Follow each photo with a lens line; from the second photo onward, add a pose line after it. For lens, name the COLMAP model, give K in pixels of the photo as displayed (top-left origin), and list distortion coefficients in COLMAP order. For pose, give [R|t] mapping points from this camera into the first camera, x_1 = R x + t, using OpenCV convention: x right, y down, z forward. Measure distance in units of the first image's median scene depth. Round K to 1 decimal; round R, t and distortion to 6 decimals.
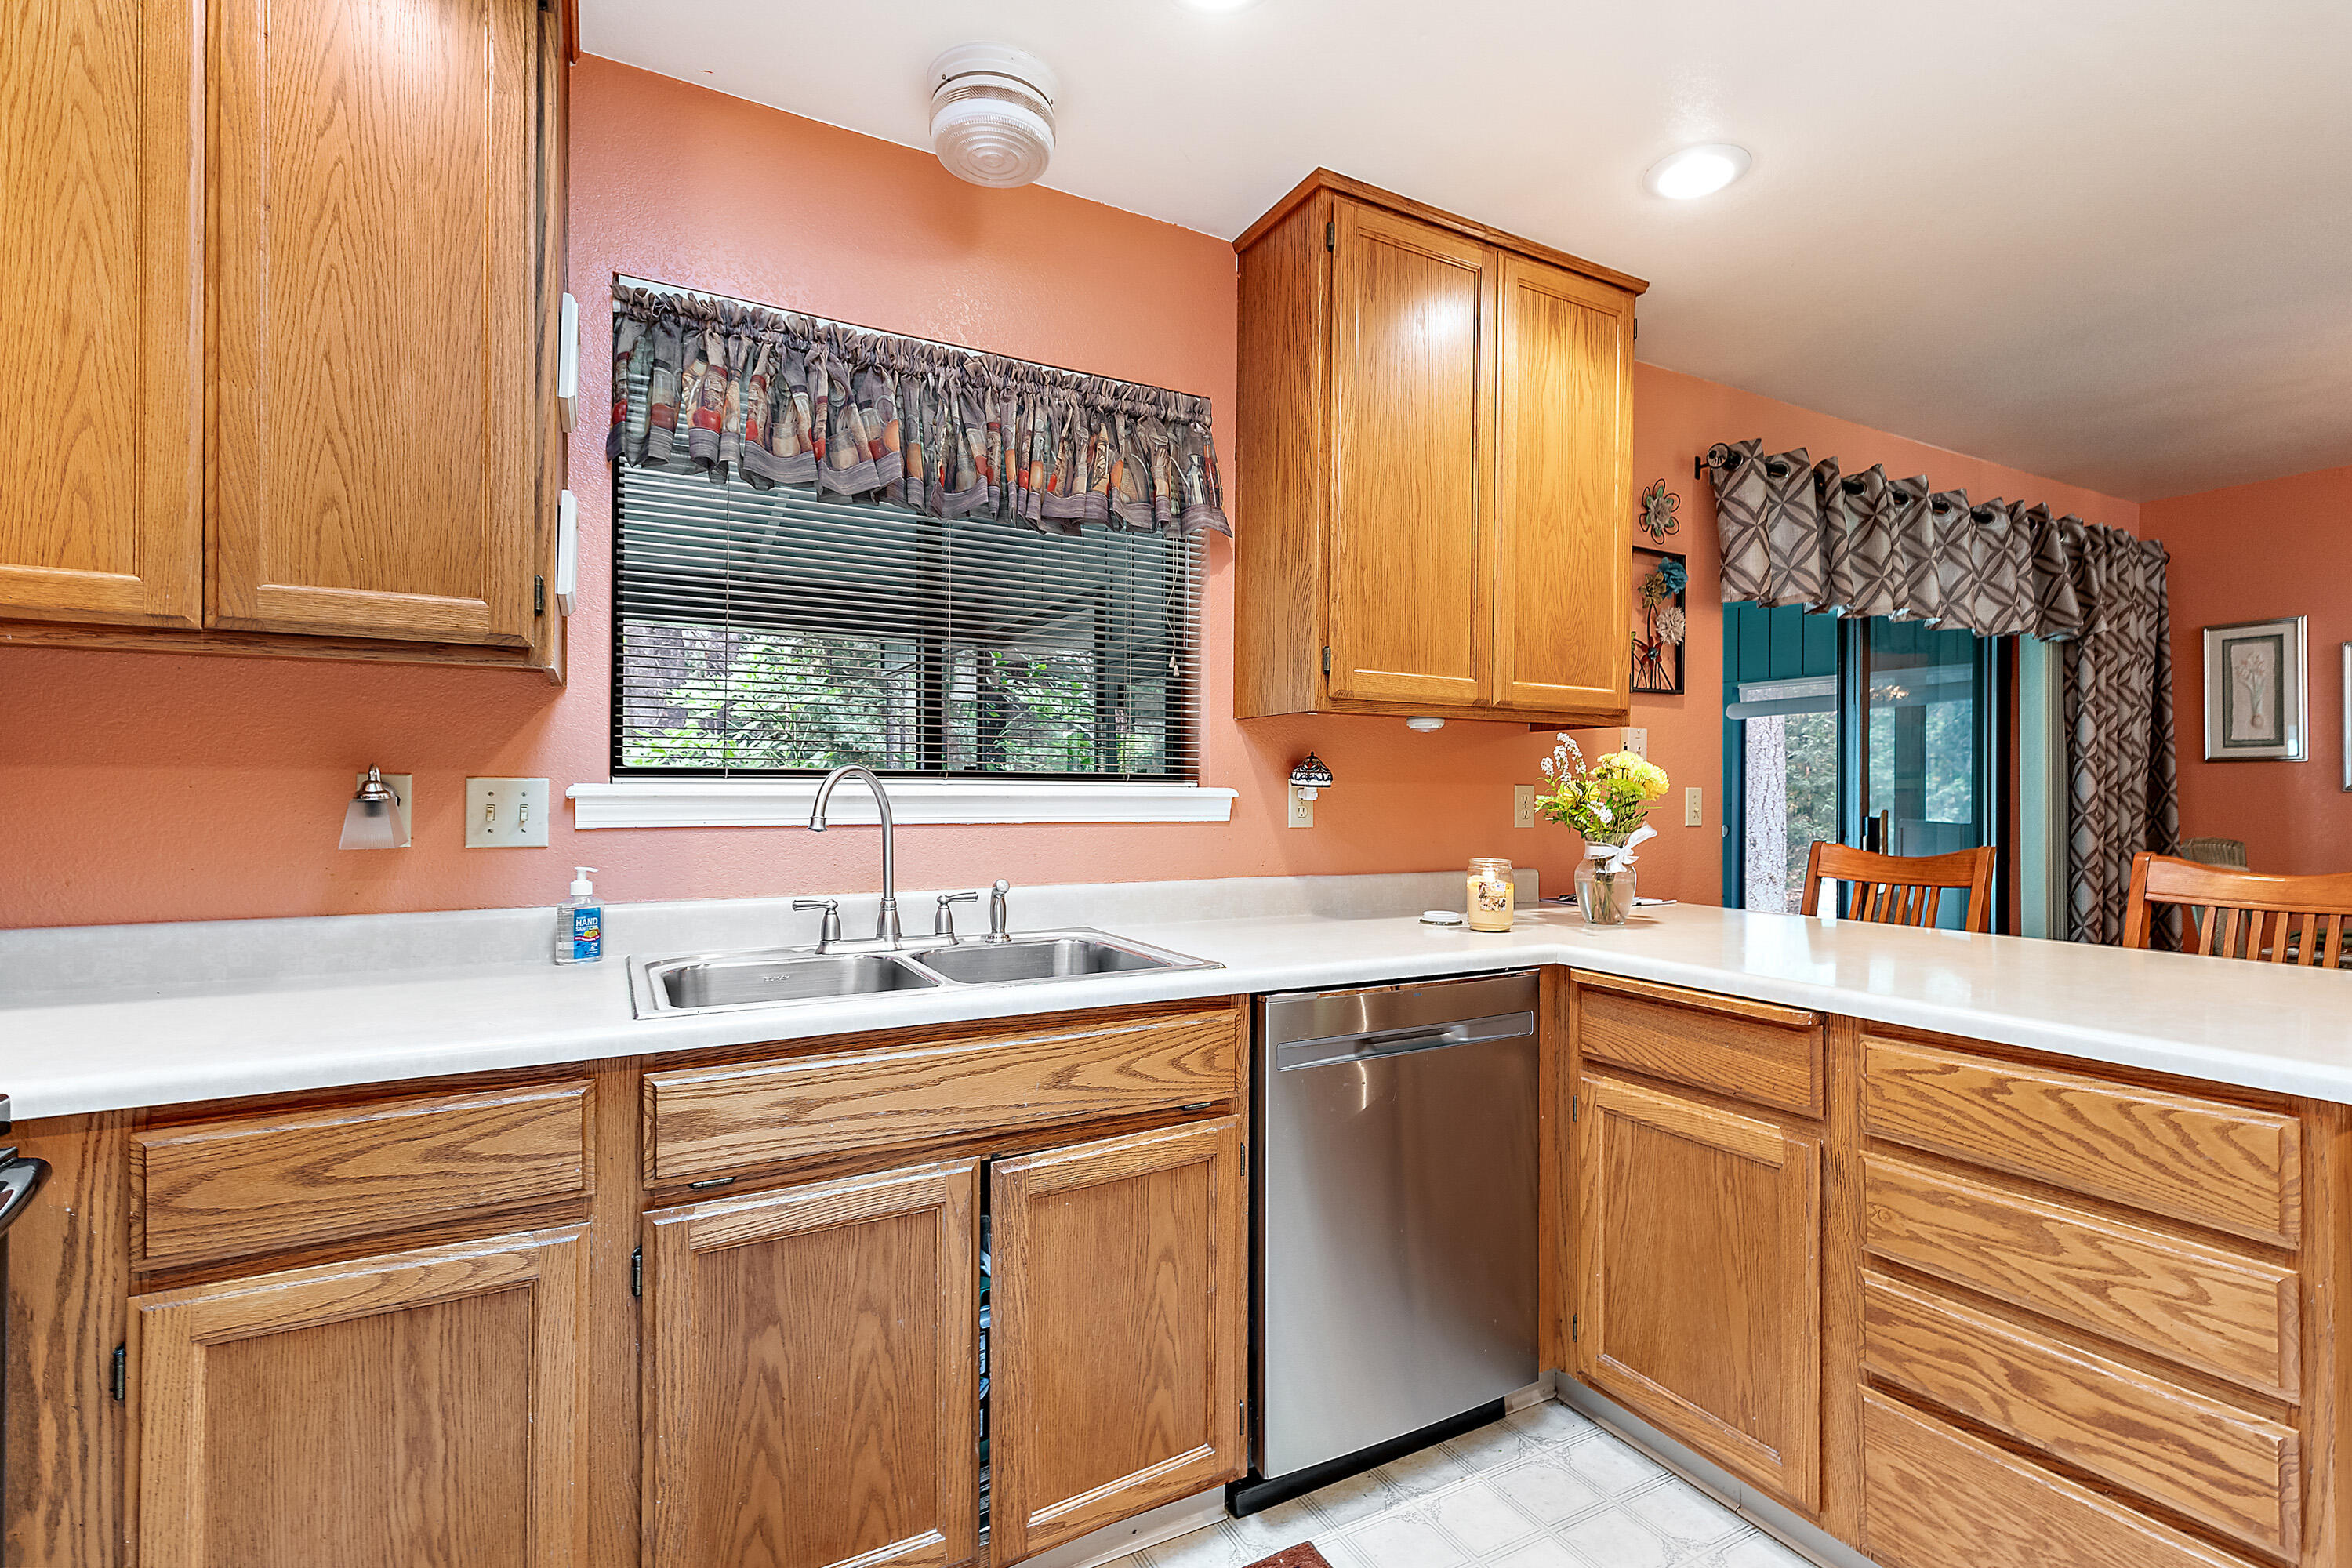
lens RADIAL K [[1086.3, 0, 1168.1], [0, 1086.3, 789.5], [0, 0, 1]] dist [0.009751, -0.002591]
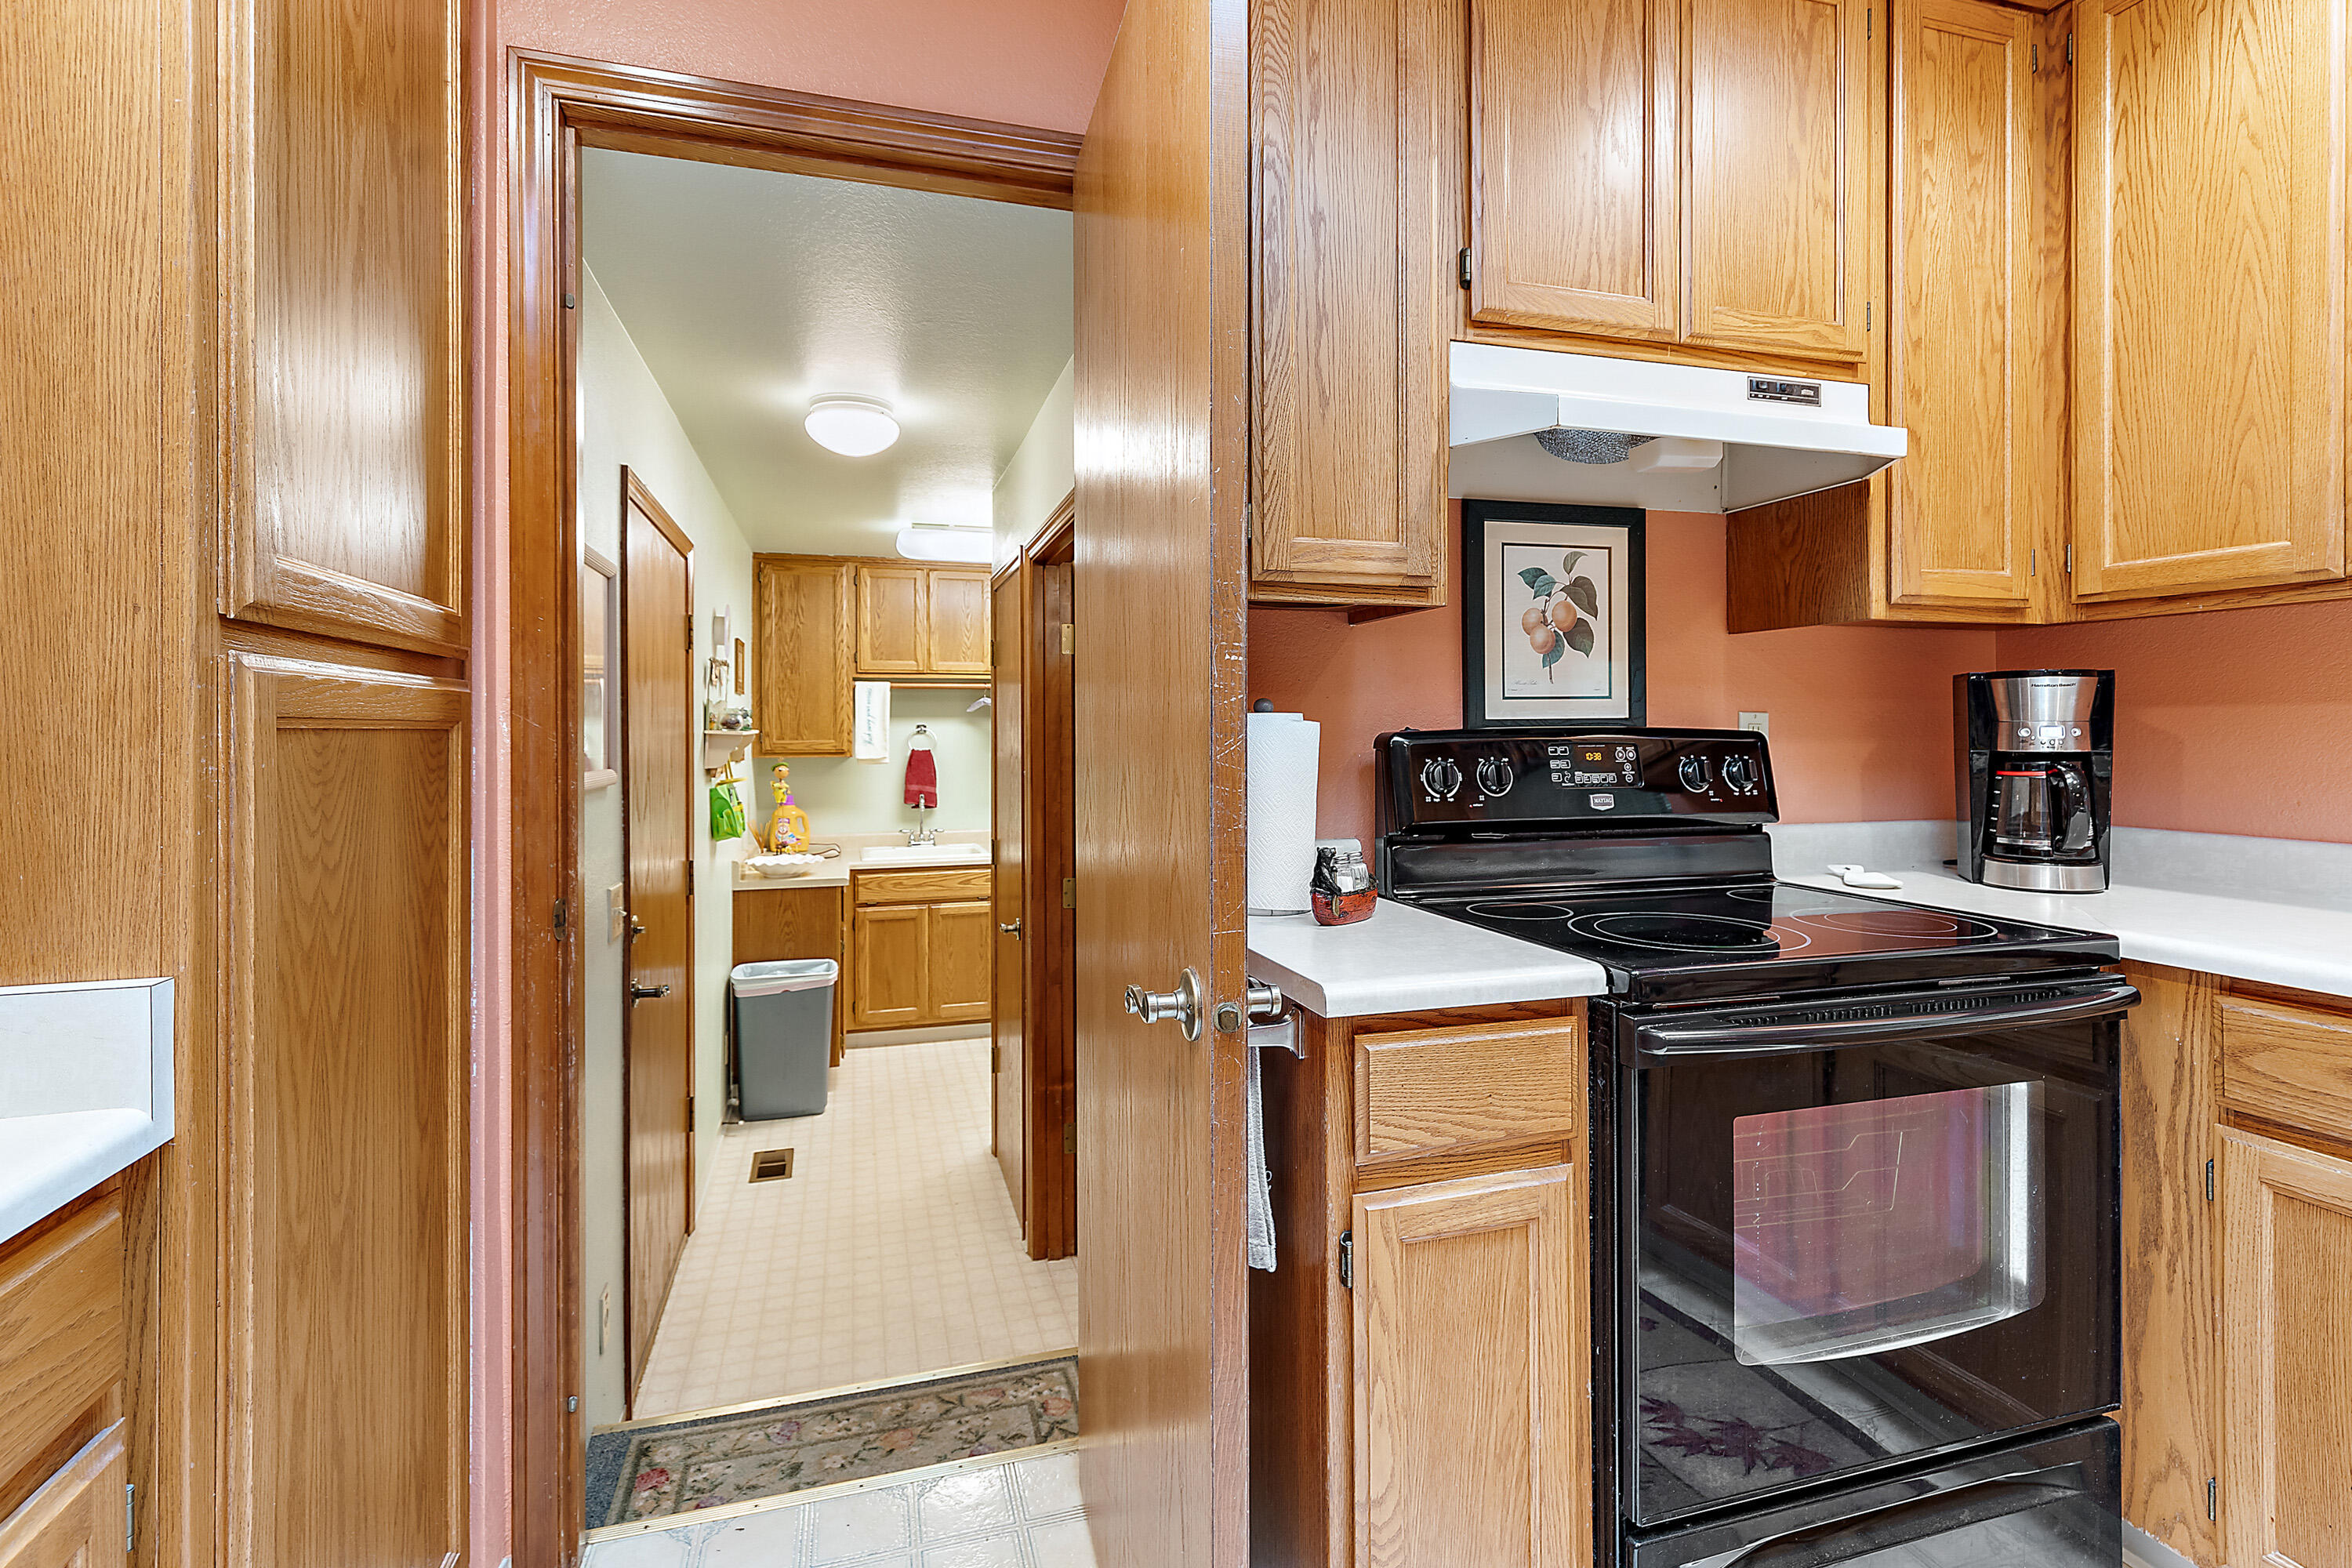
lens RADIAL K [[1086.3, 0, 1179.9], [0, 1086.3, 731.7], [0, 0, 1]] dist [0.009751, -0.002591]
pose [[-0.205427, -0.003296, -0.978667, 0.525535], [0.005720, 0.999973, -0.004569, 0.009332], [0.978656, -0.006537, -0.205403, 0.086925]]
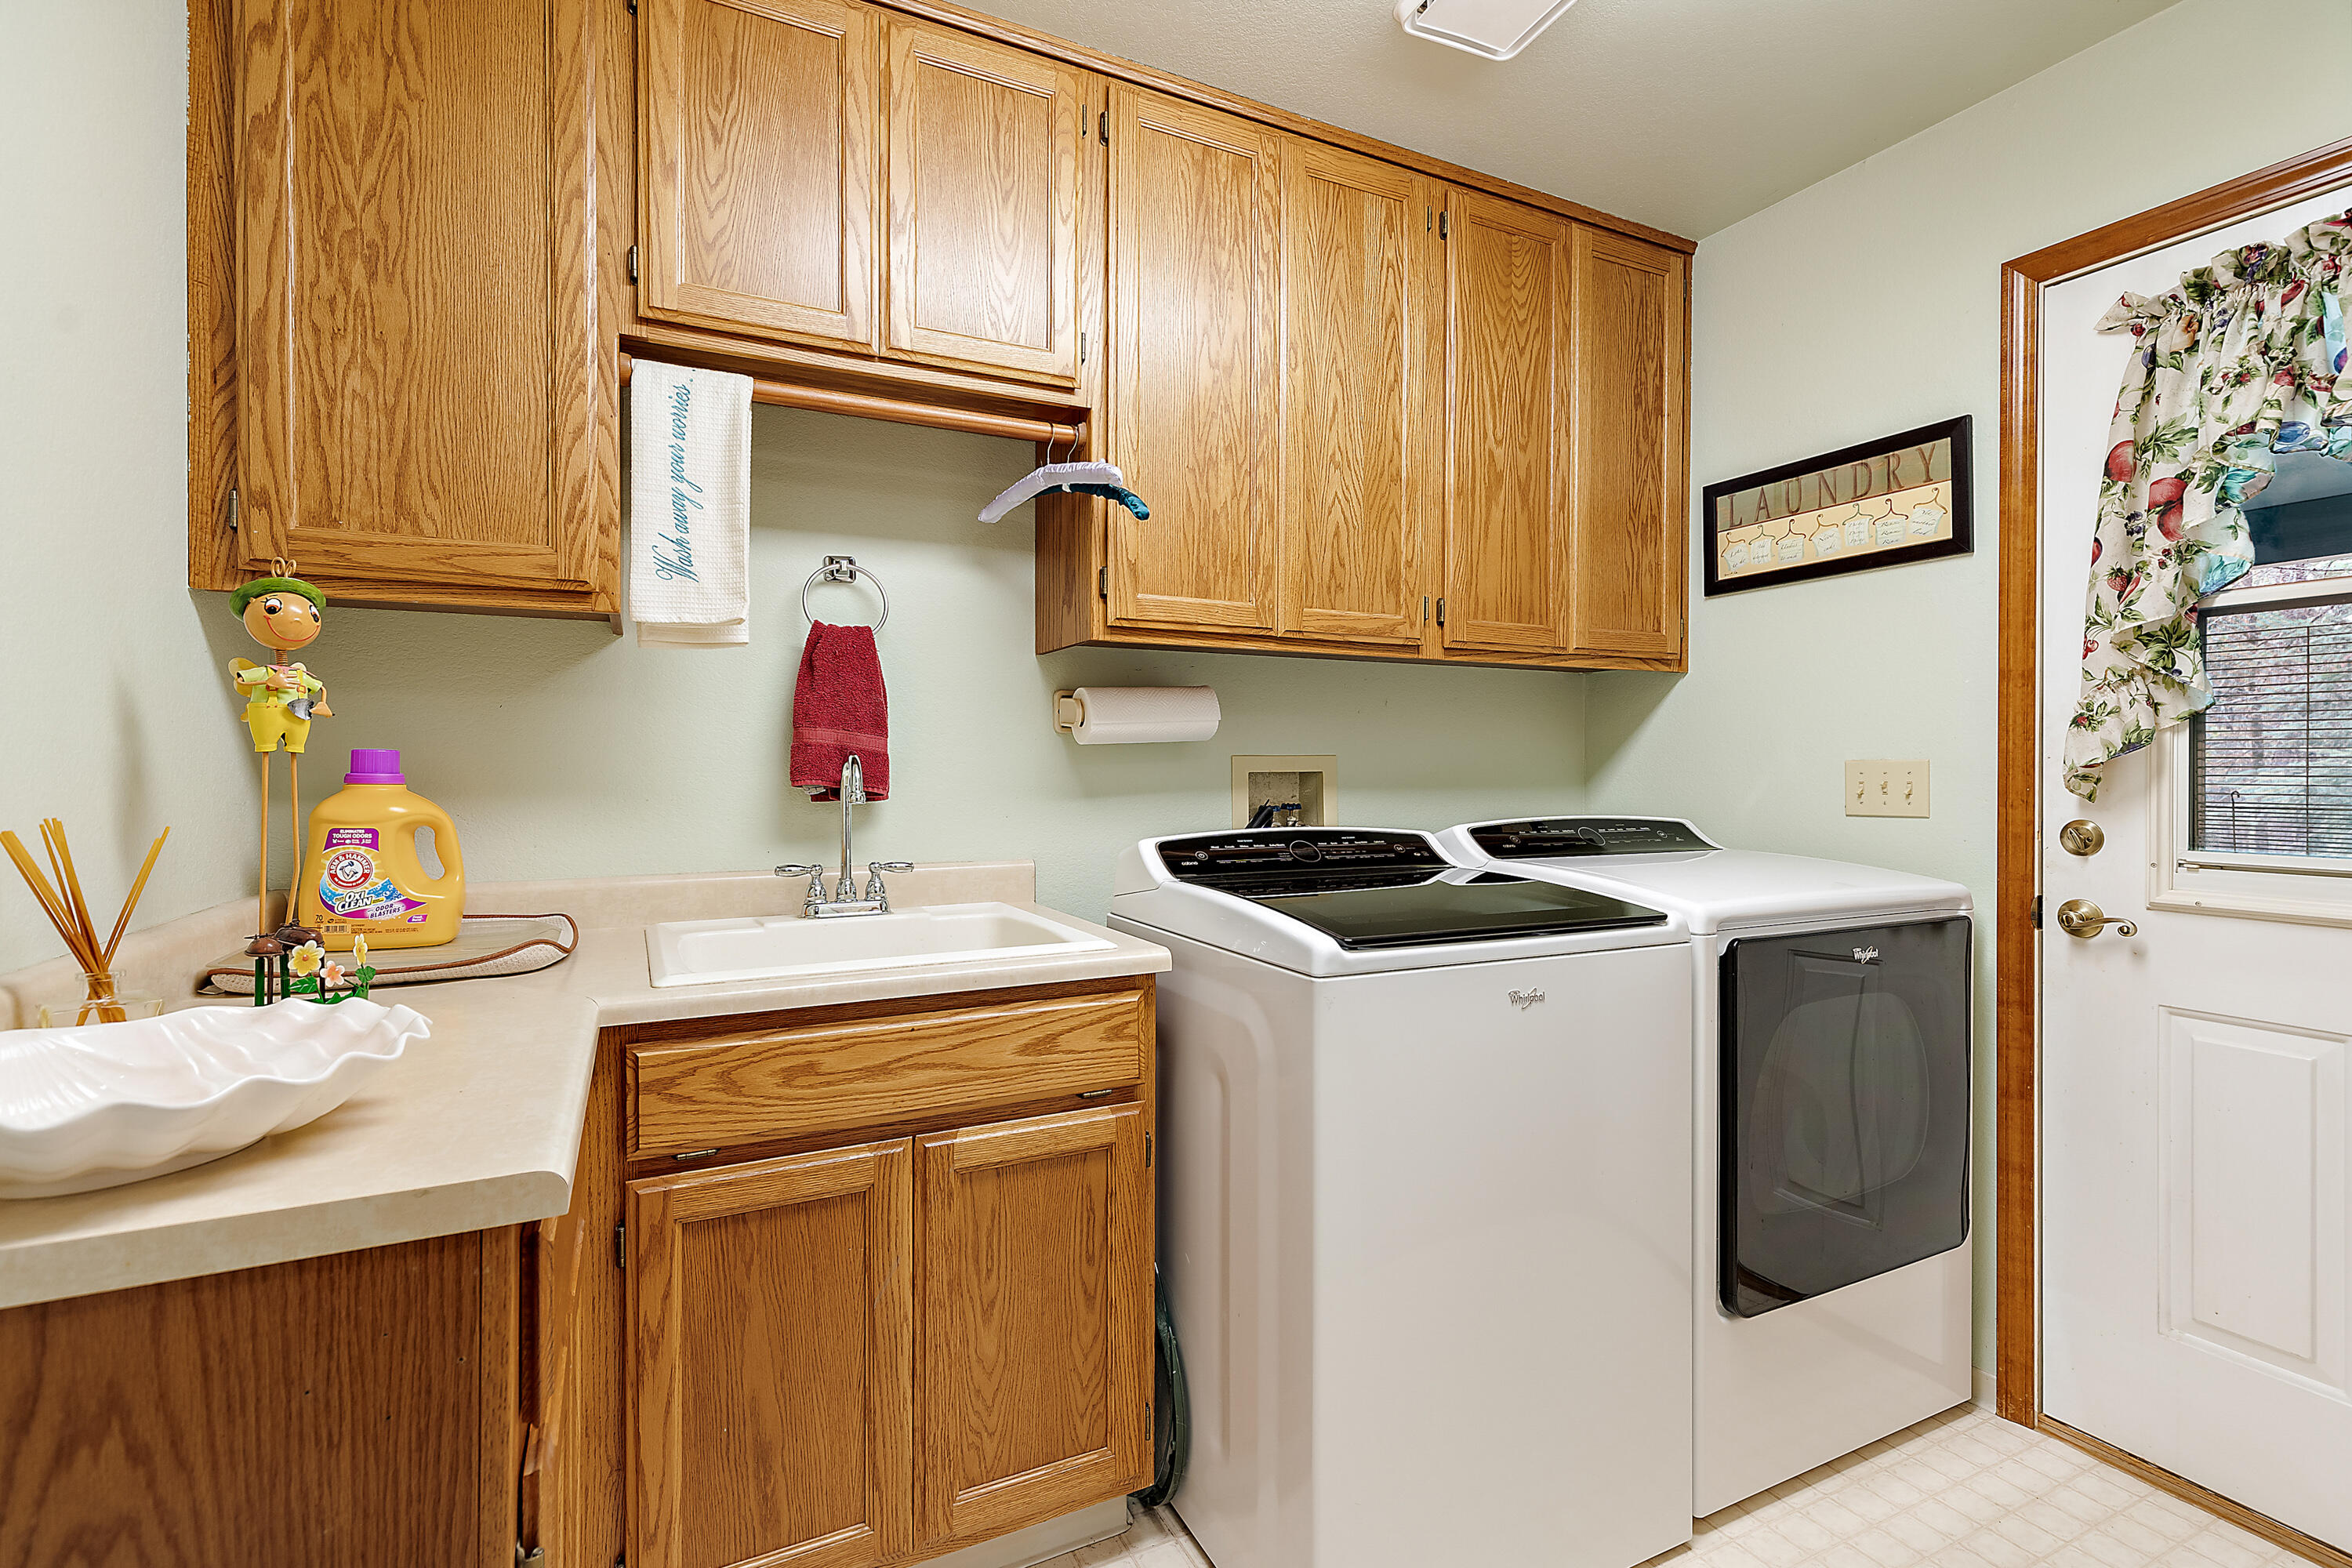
lens RADIAL K [[1086.3, 0, 1181.1], [0, 1086.3, 765.7], [0, 0, 1]] dist [0.009751, -0.002591]
pose [[-0.039548, 0.001206, -0.999217, -2.559763], [0.002052, 0.999997, 0.001126, 0.286387], [0.999216, -0.002006, -0.039550, -1.568145]]
